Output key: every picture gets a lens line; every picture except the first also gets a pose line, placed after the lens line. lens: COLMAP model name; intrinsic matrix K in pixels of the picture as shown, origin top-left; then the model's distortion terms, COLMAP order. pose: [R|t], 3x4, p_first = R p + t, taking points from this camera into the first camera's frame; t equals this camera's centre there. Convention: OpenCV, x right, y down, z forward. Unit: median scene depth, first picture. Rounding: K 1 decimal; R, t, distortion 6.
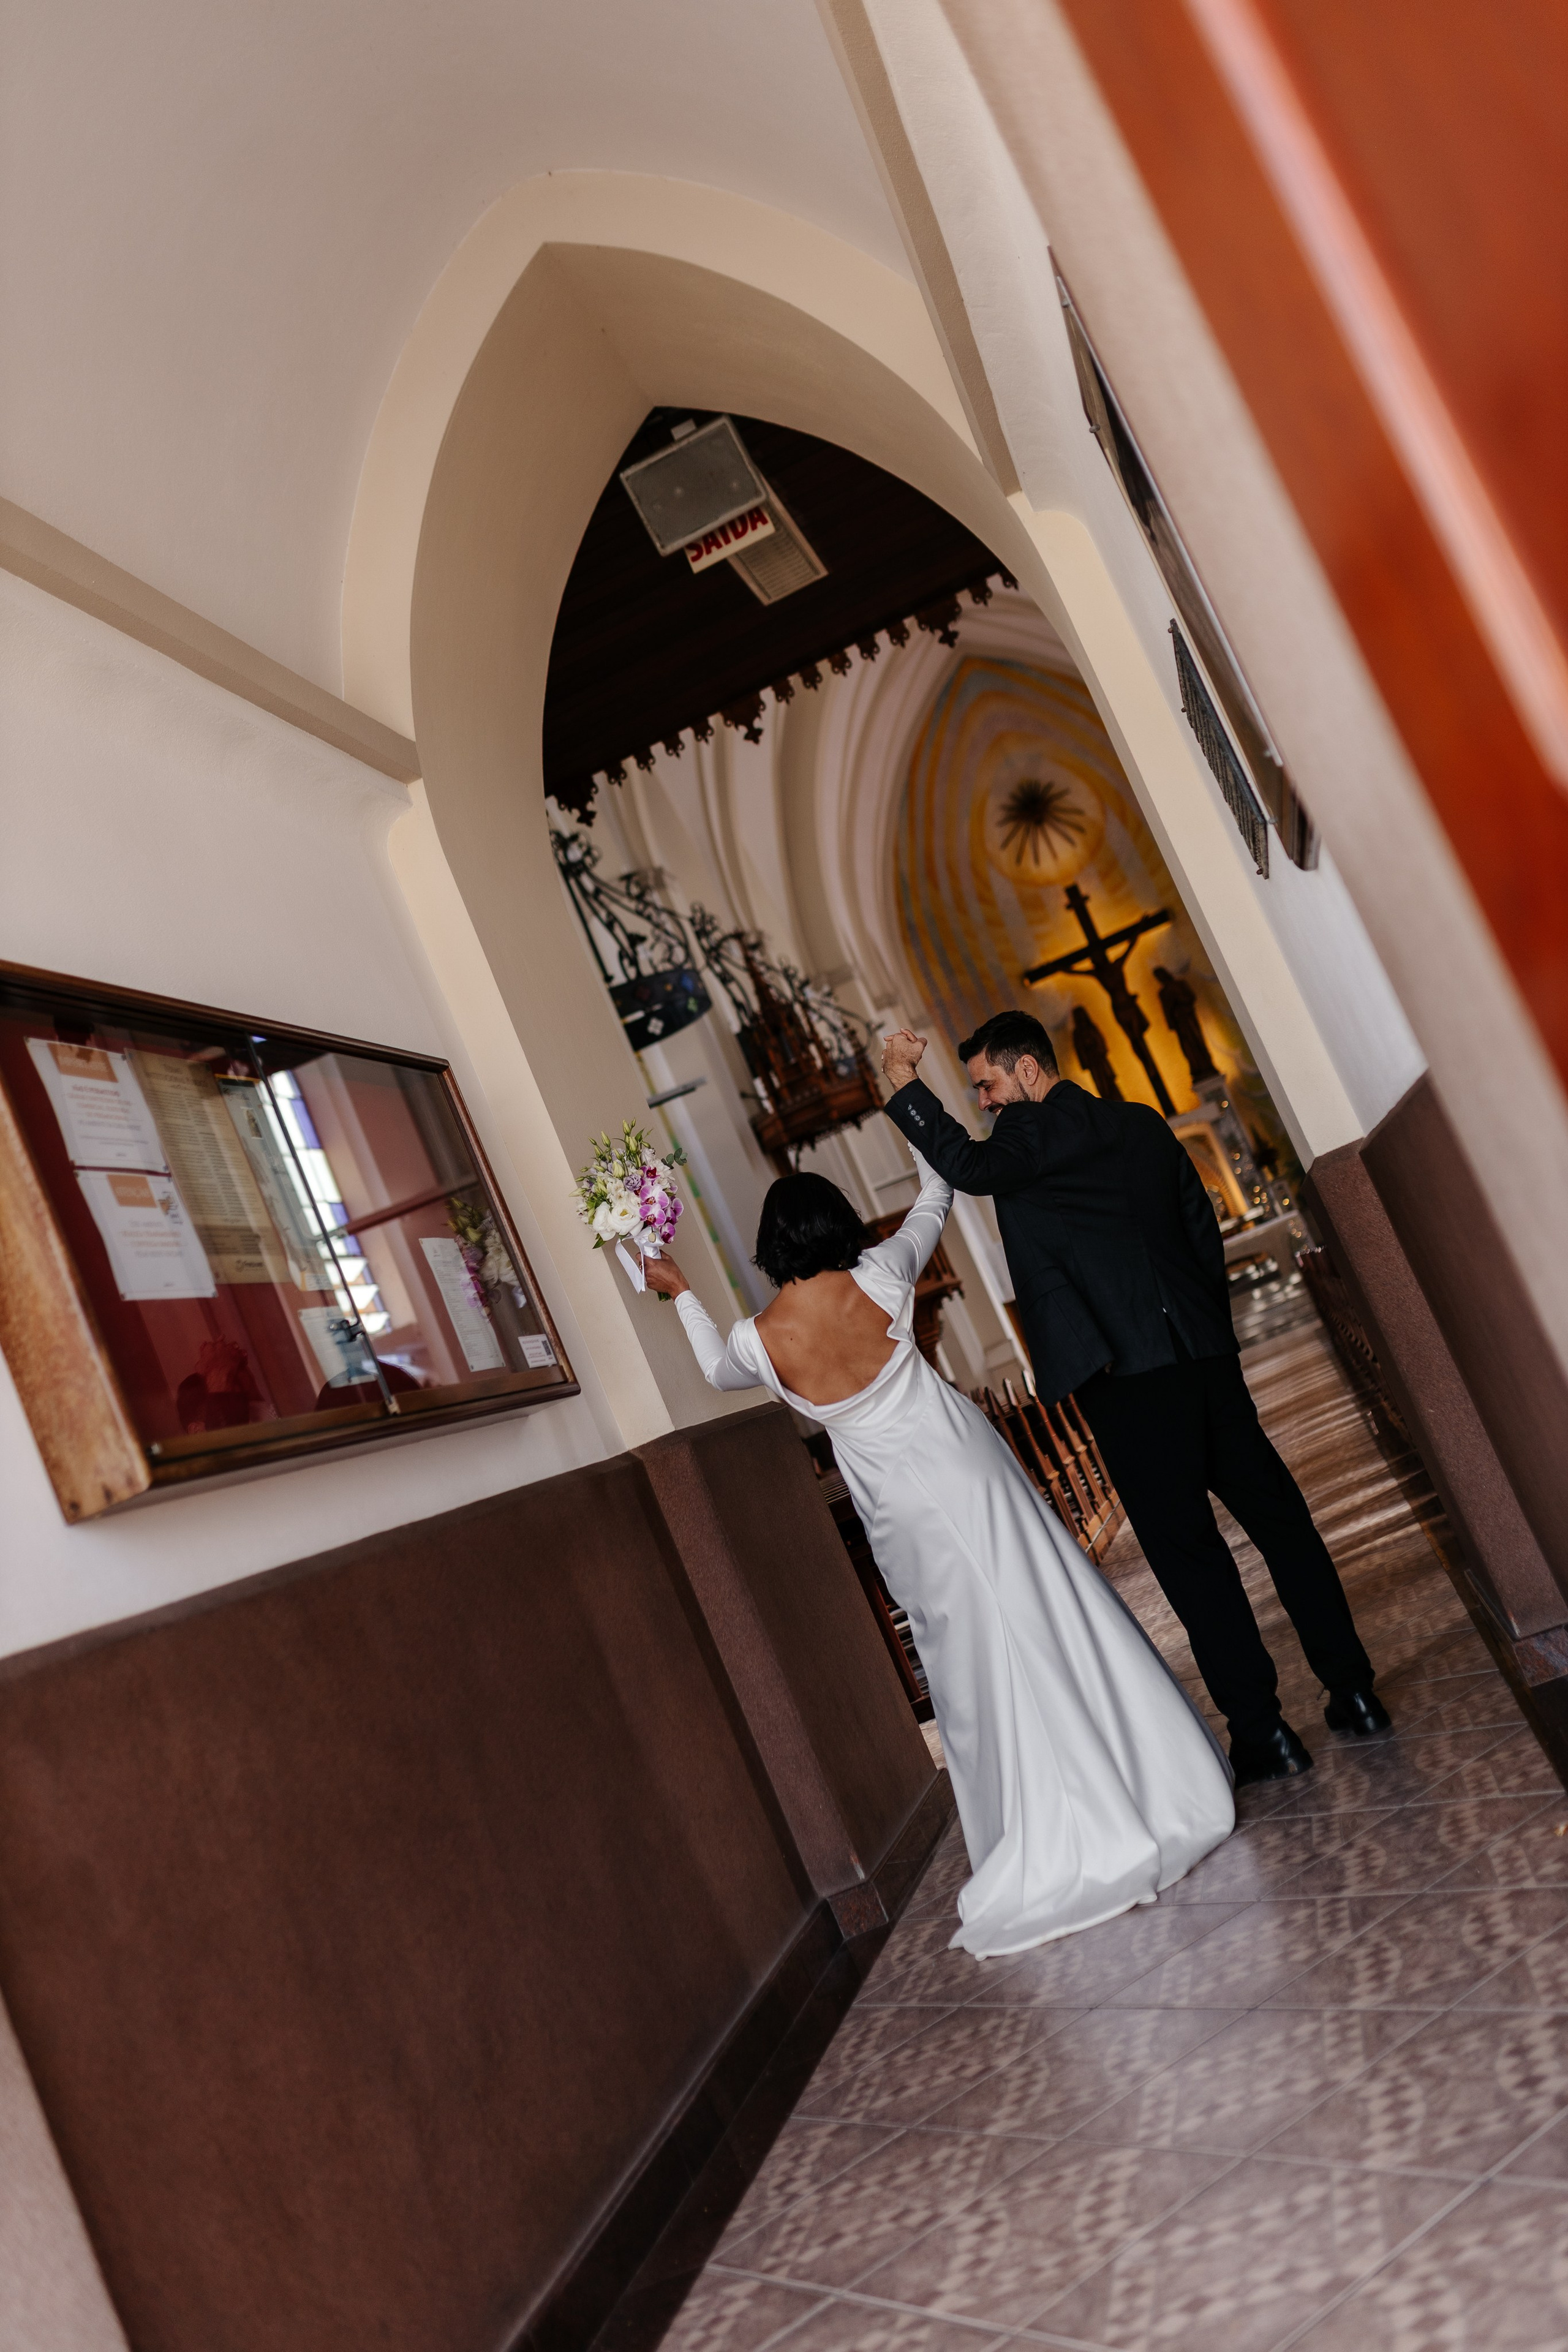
lens RADIAL K [[2205.3, 0, 782.2], [0, 2205.3, 1177.0], [0, 0, 1]] dist [0.064368, -0.078423]
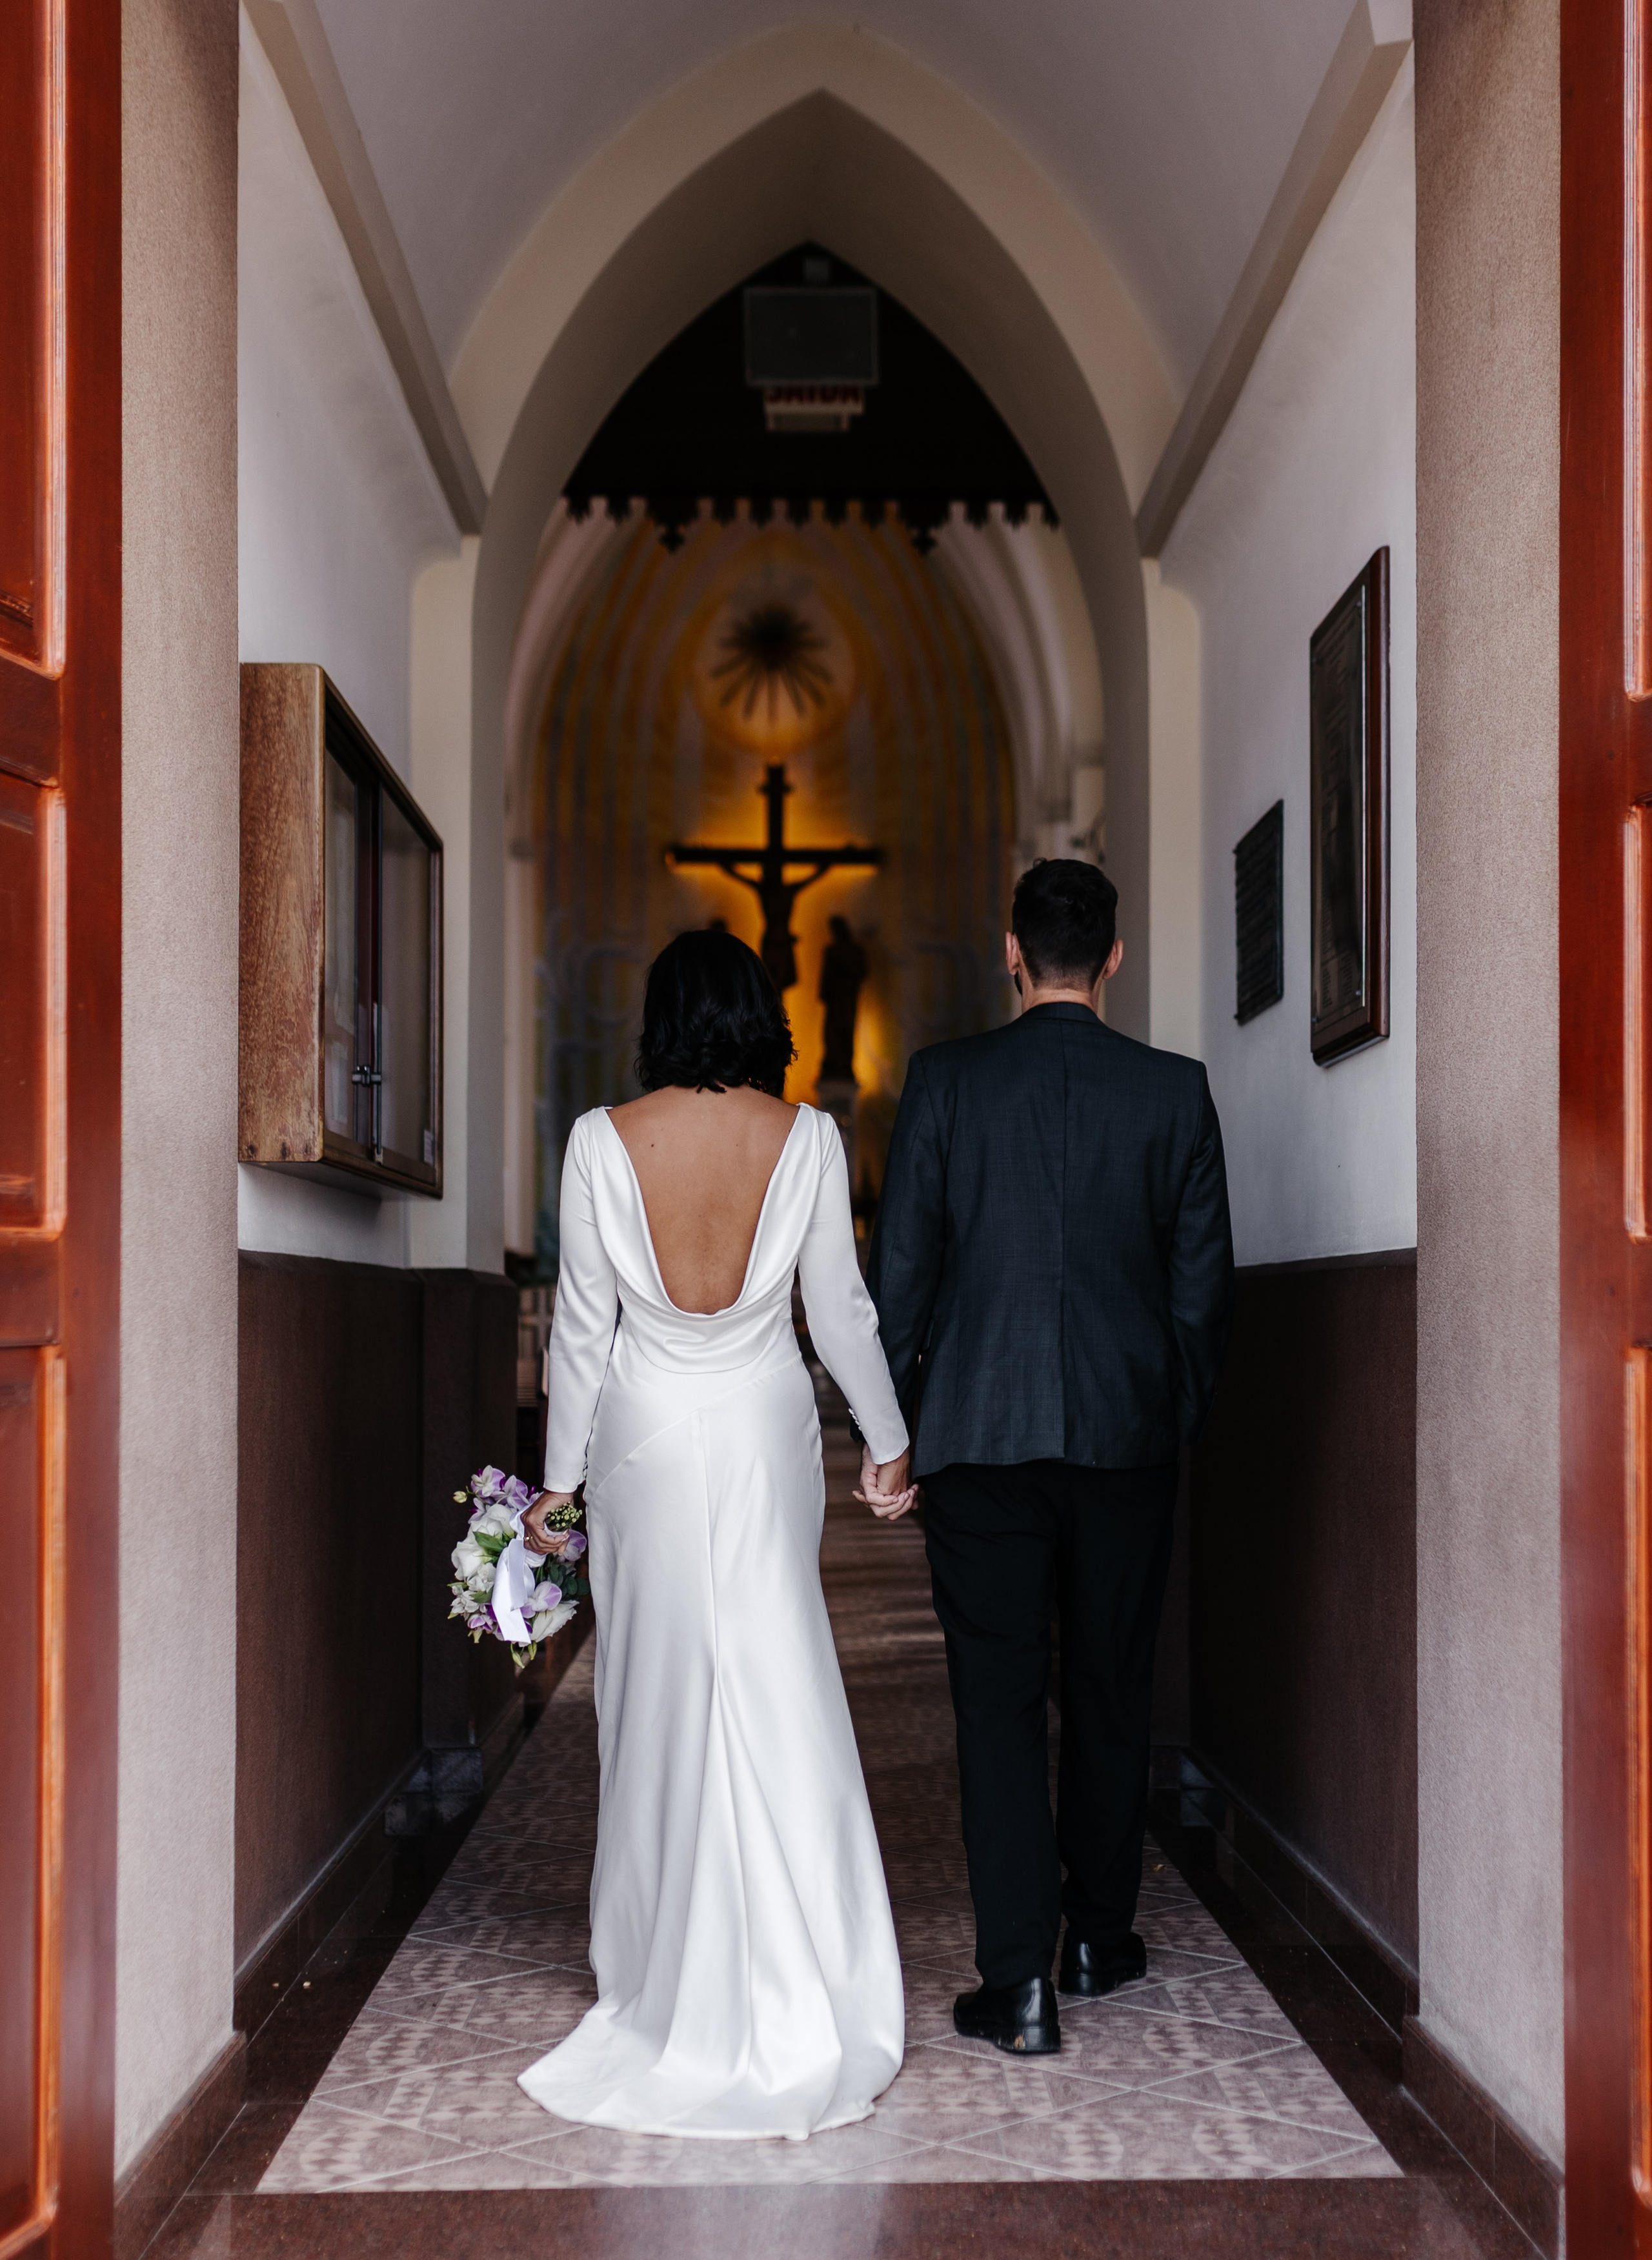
lens RADIAL K [[3158.2, 0, 938.9], [0, 3158.2, 1277.4], [0, 0, 1]] dist [0.057605, -0.041744]
pose [[0.884842, 0.388641, 0.256928, -0.206437], [-0.401864, 0.915699, -0.001137, 0.032980], [-0.235711, -0.102244, 0.966430, -0.383924]]
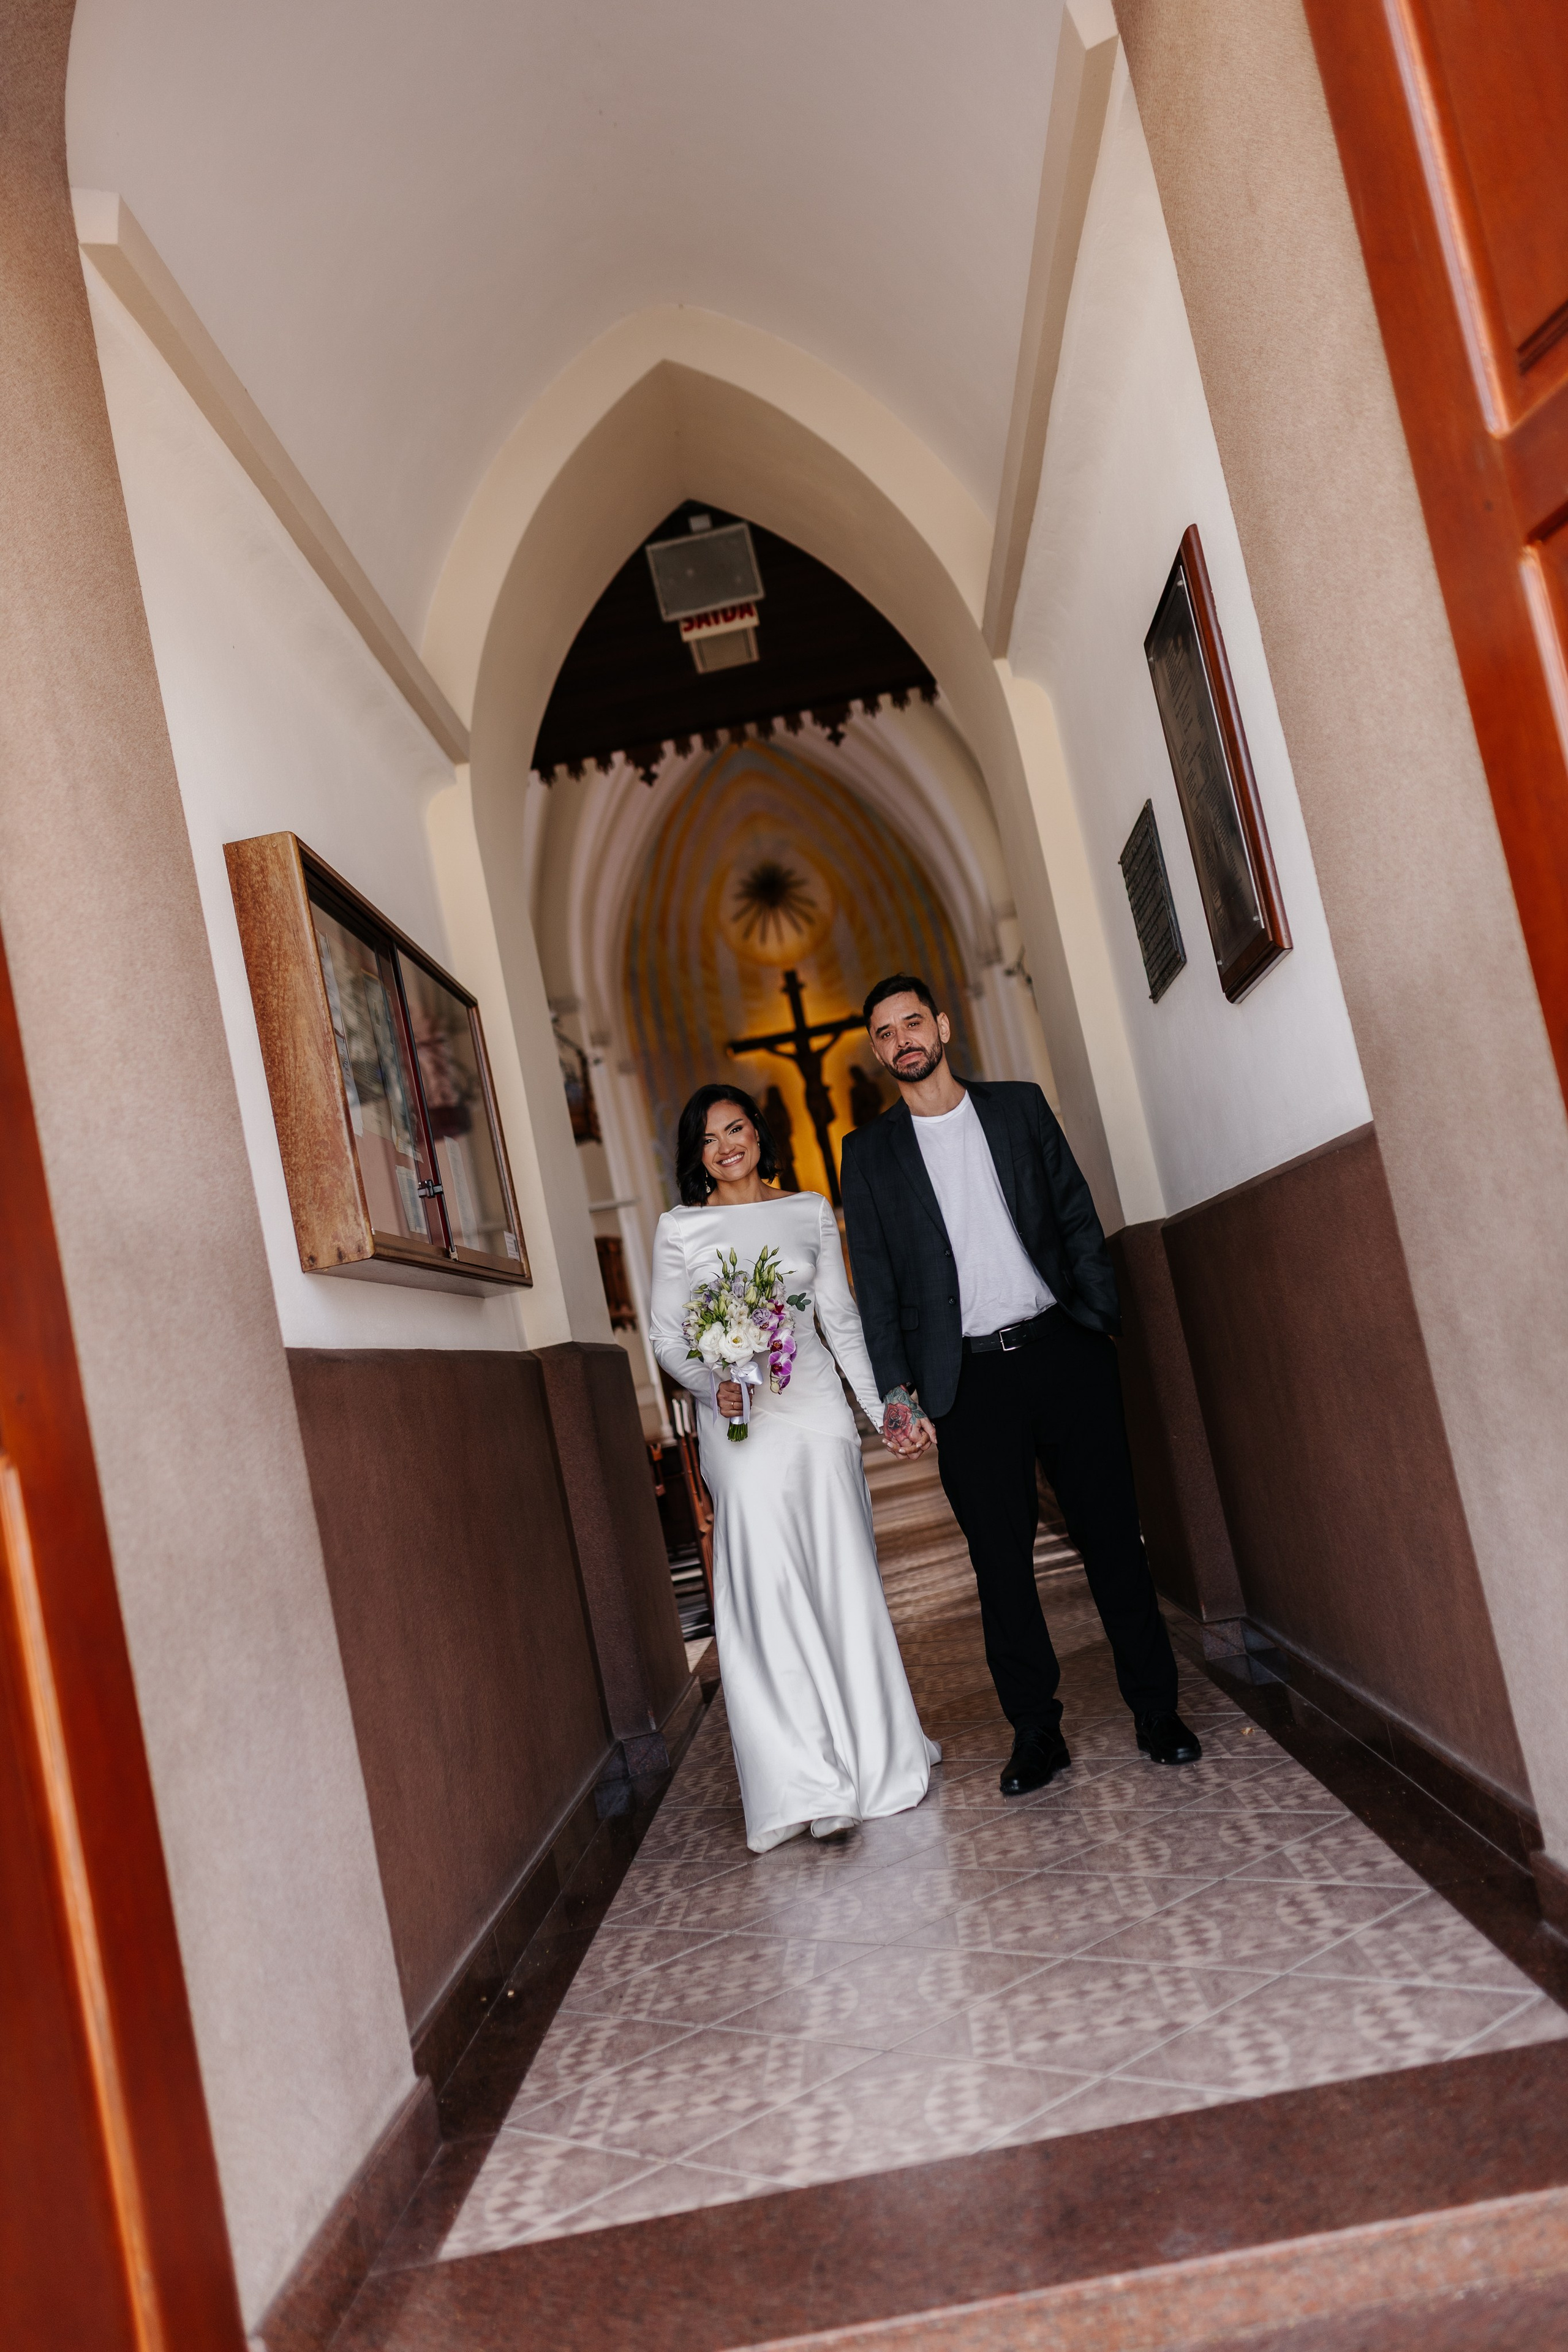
lens RADIAL K [[2205.3, 0, 782.2], [0, 2205.3, 1177.0], [0, 0, 1]] dist [0.064368, -0.078423]
pose [[0.964987, 0.209225, 0.158192, -0.136306], [-0.205362, 0.977845, -0.040574, 0.048840], [-0.163176, 0.006666, 0.986574, -0.191198]]
